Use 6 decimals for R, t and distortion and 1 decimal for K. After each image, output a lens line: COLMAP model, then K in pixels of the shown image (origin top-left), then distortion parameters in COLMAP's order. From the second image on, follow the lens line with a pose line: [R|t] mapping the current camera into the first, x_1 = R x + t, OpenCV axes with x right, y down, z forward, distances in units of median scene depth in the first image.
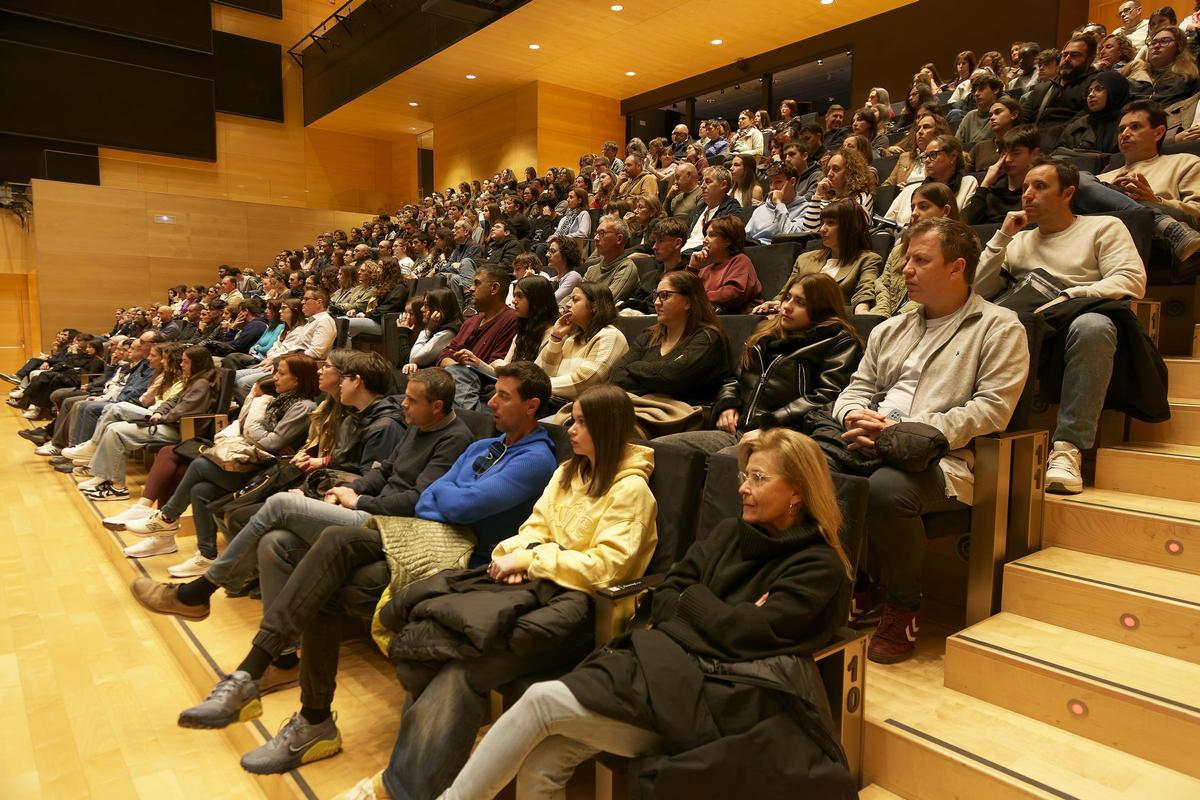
lens RADIAL K [[793.3, 0, 600.0], [0, 793.3, 400.0], [0, 0, 1]] dist [-0.000023, 0.014256]
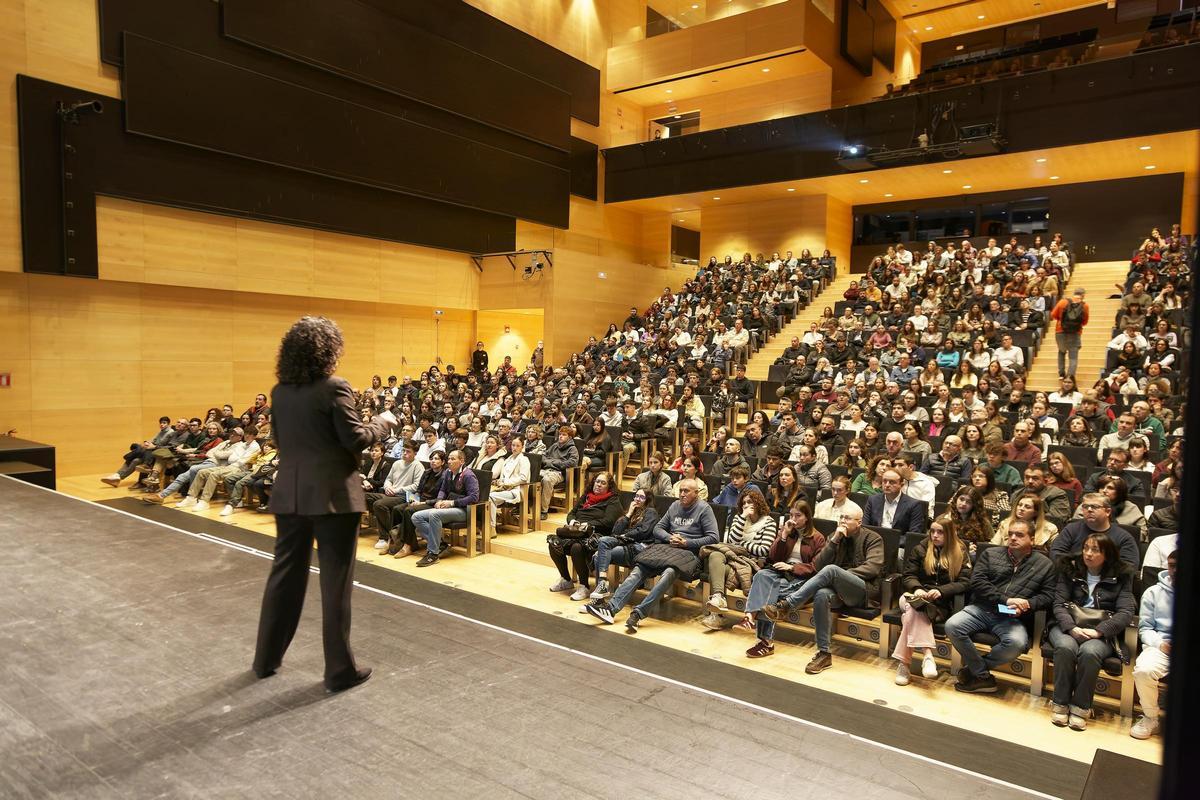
lens RADIAL K [[793.3, 0, 600.0], [0, 793.3, 400.0], [0, 0, 1]] dist [-0.000023, 0.014256]
pose [[0.970063, -0.003773, 0.242823, -5.361476], [0.011499, 0.999471, -0.030408, 0.252399], [-0.242580, 0.032290, 0.969594, -2.319092]]
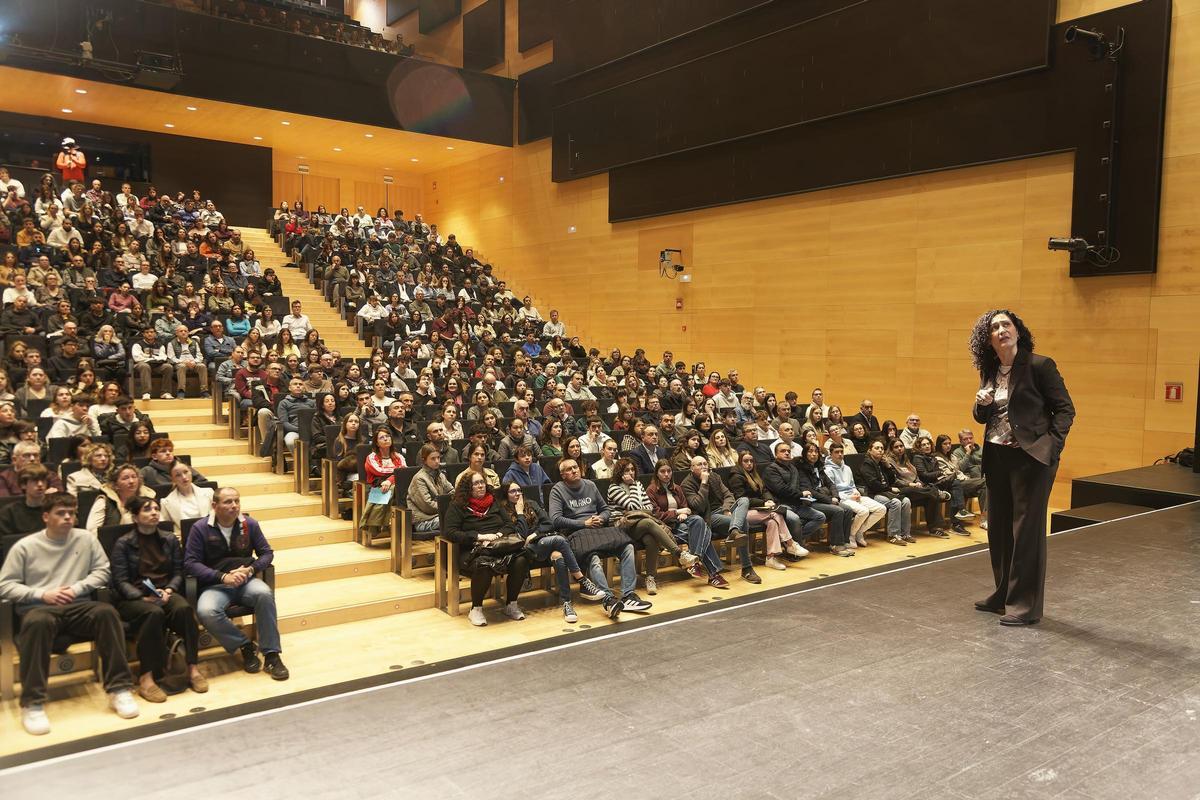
lens RADIAL K [[935.7, 0, 607.4], [0, 935.7, 403.1], [0, 0, 1]] dist [-0.000588, 0.008691]
pose [[0.018799, -0.077020, 0.996852, -7.720900], [0.078420, 0.994071, 0.075326, 0.011124], [-0.996743, 0.076757, 0.024727, 0.336371]]
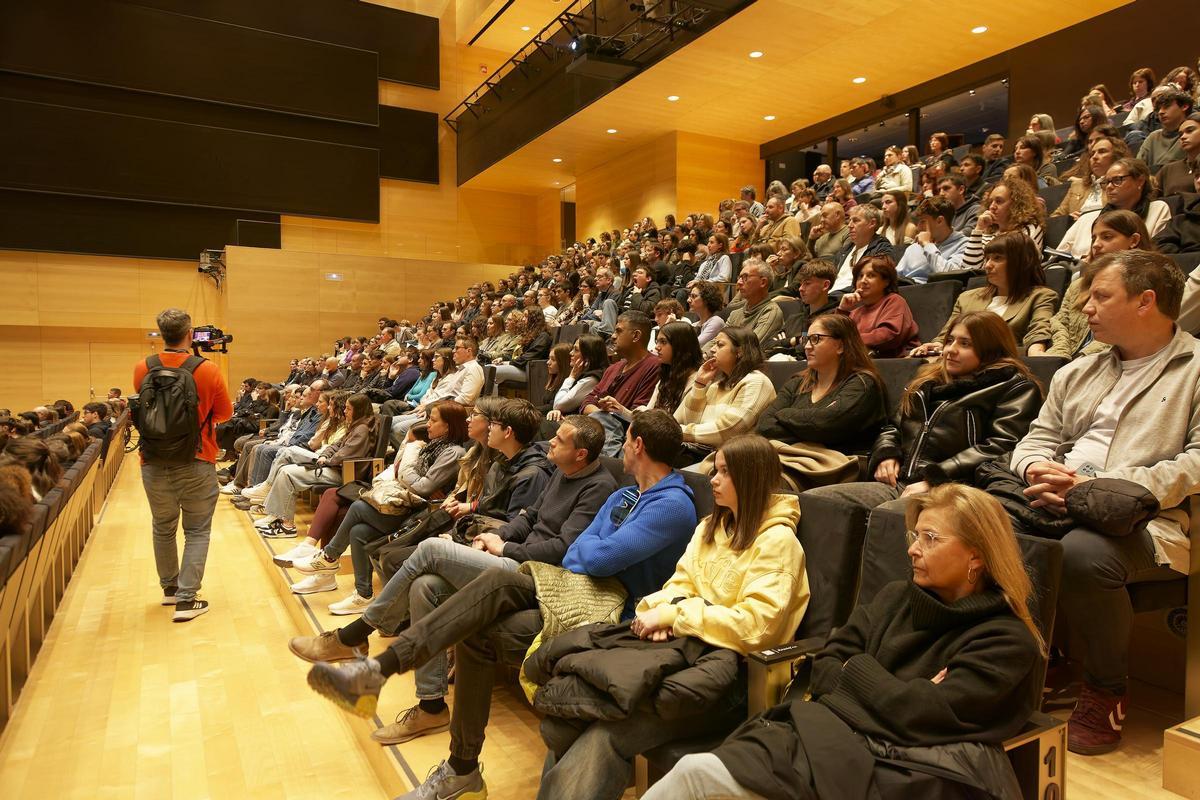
lens RADIAL K [[793.3, 0, 600.0], [0, 793.3, 400.0], [0, 0, 1]] dist [-0.000023, 0.014256]
pose [[0.984950, -0.004611, -0.172776, -0.006201], [-0.005069, 0.998443, -0.055547, -0.002870], [0.172763, 0.055587, 0.983394, 0.012293]]
